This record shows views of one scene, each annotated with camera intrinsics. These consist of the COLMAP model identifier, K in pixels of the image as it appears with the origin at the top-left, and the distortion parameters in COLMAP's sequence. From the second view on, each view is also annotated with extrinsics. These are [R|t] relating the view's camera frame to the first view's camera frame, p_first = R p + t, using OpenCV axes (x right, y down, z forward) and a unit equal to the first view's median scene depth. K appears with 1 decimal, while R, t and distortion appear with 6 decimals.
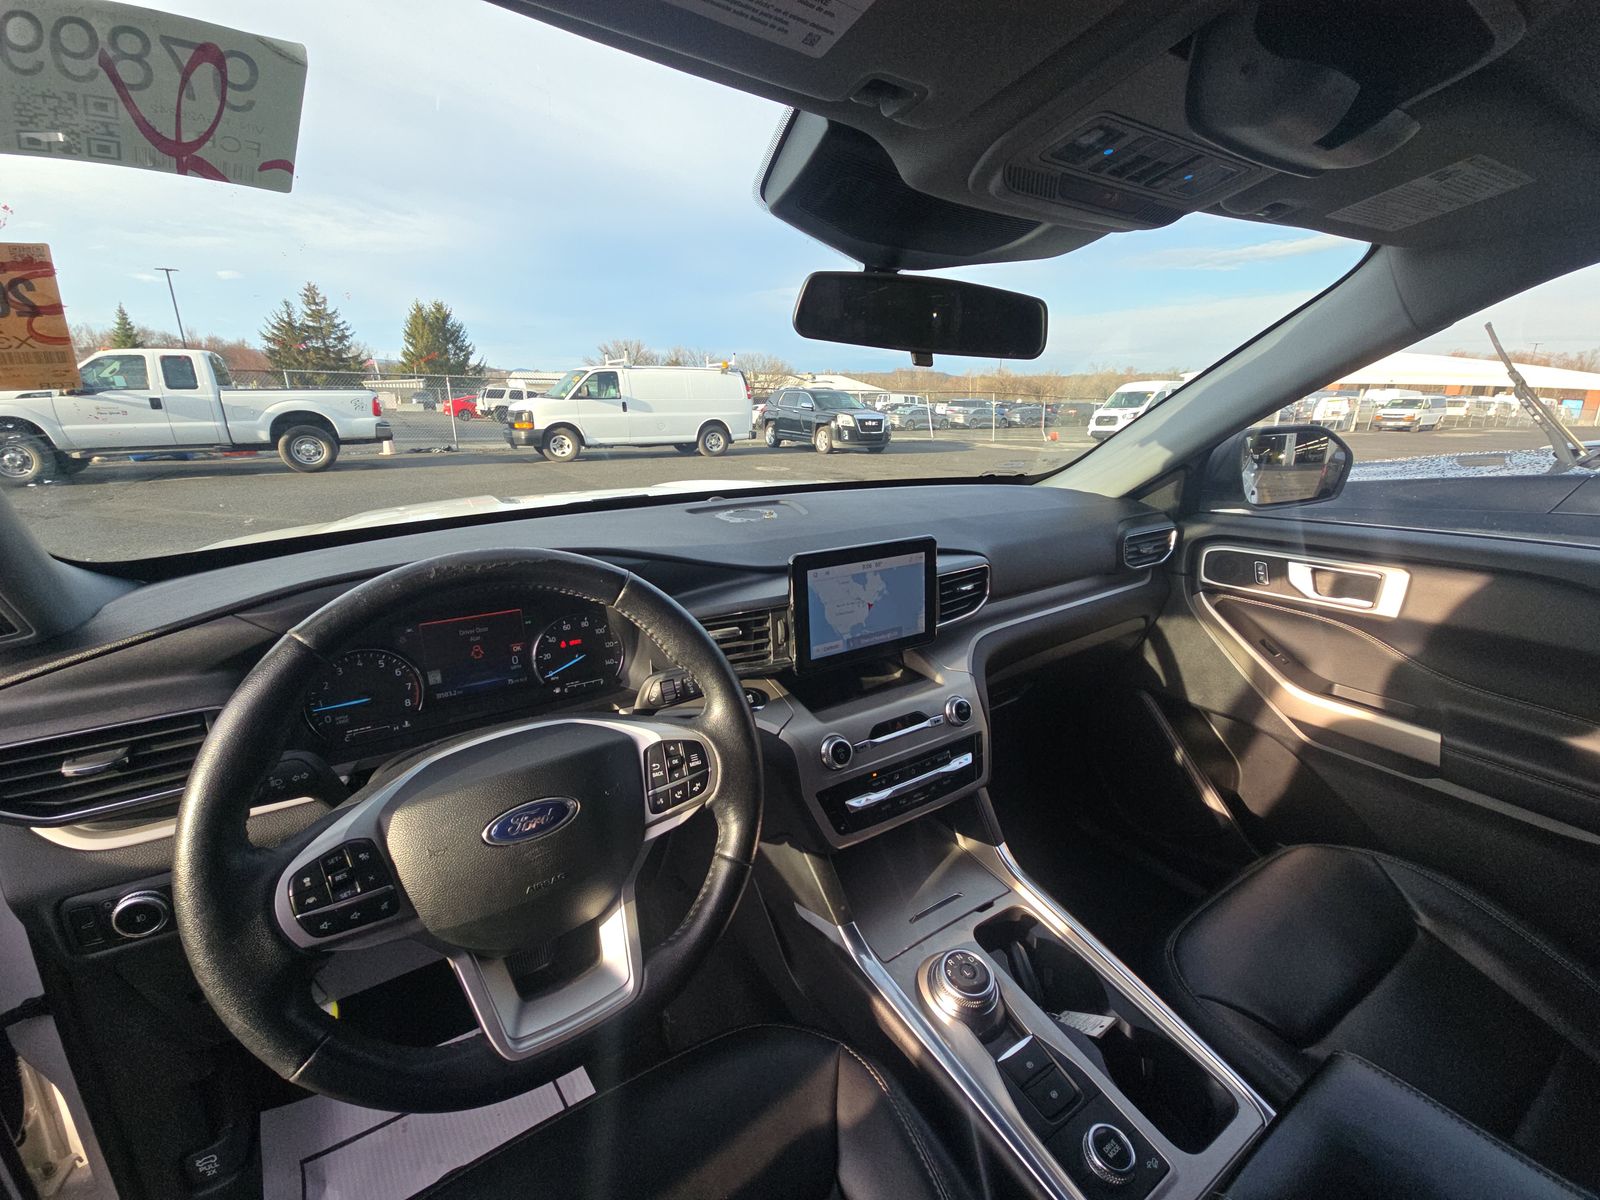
lens RADIAL K [[642.1, 0, 800.4], [0, 642.1, 597.5], [0, 0, 1]] dist [-0.001414, -0.000582]
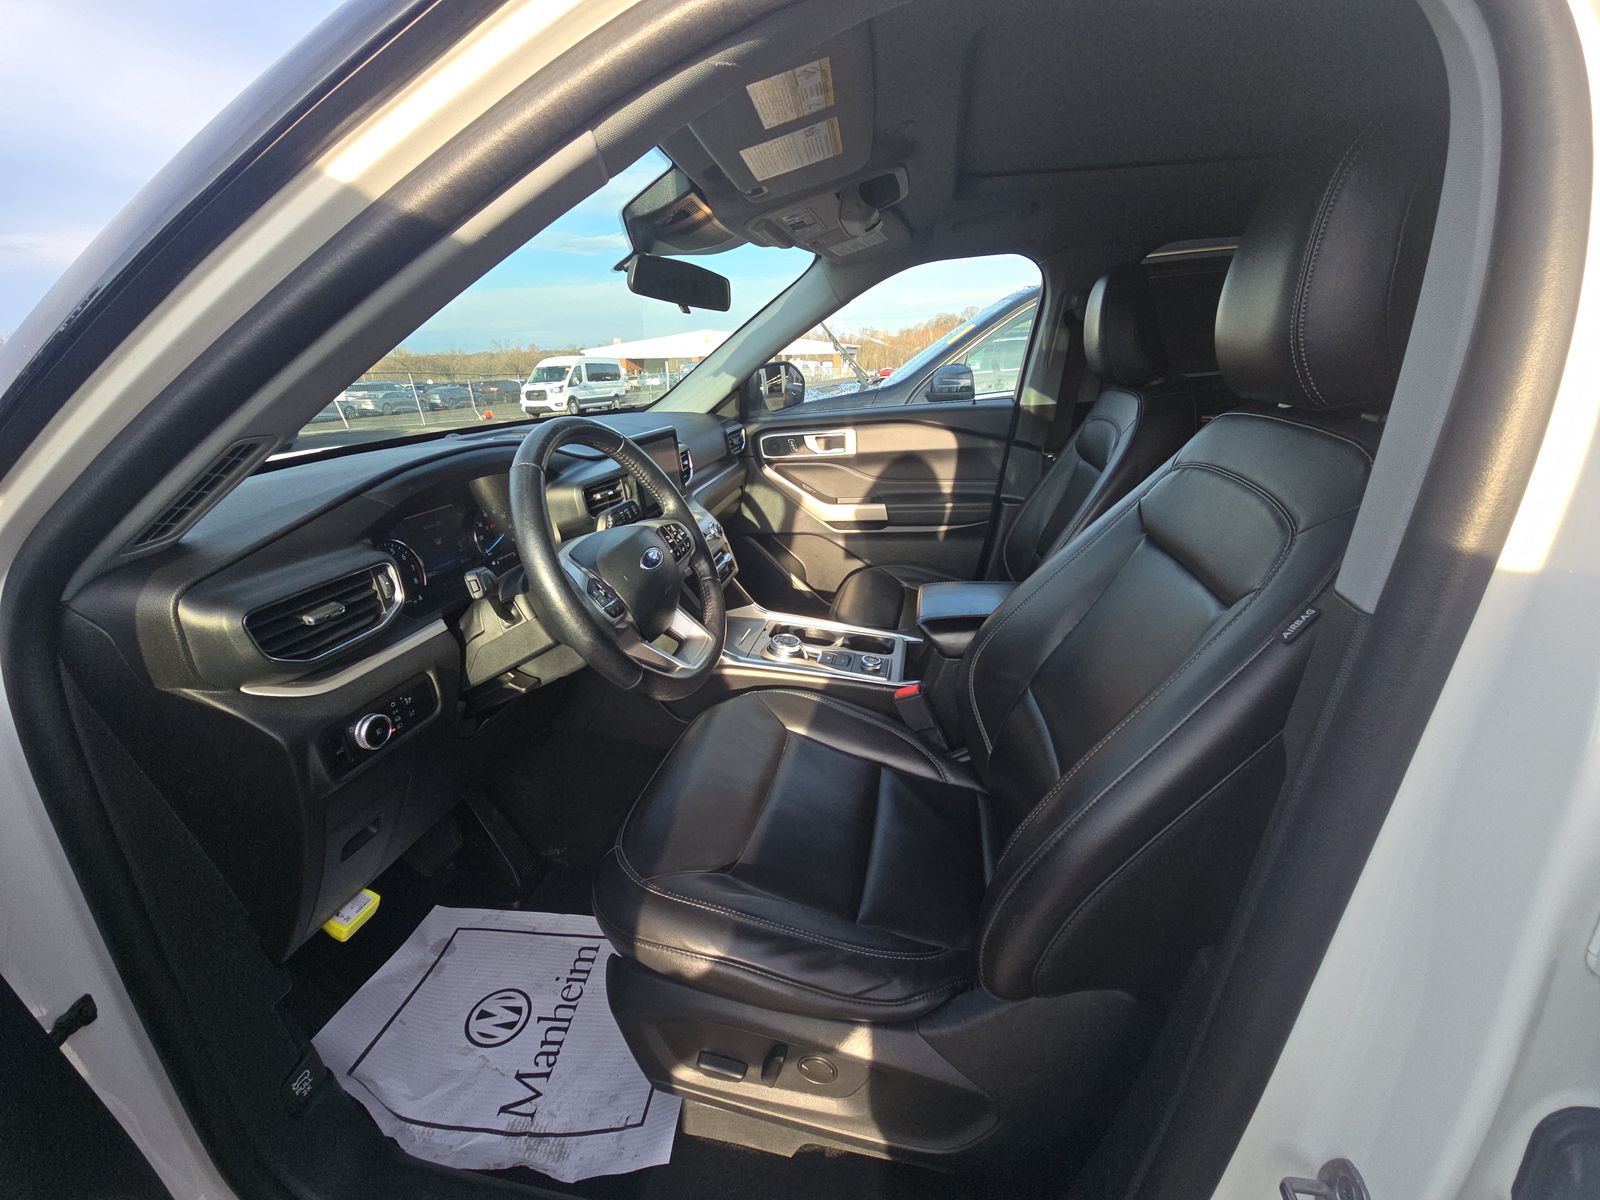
lens RADIAL K [[642.1, 0, 794.3], [0, 642.1, 599.6], [0, 0, 1]] dist [-0.001414, -0.000582]
pose [[0.683283, -0.275358, 0.676242, -0.521302], [0.252822, 0.958094, 0.134670, 0.118022], [-0.684986, 0.078951, 0.724266, -0.211128]]
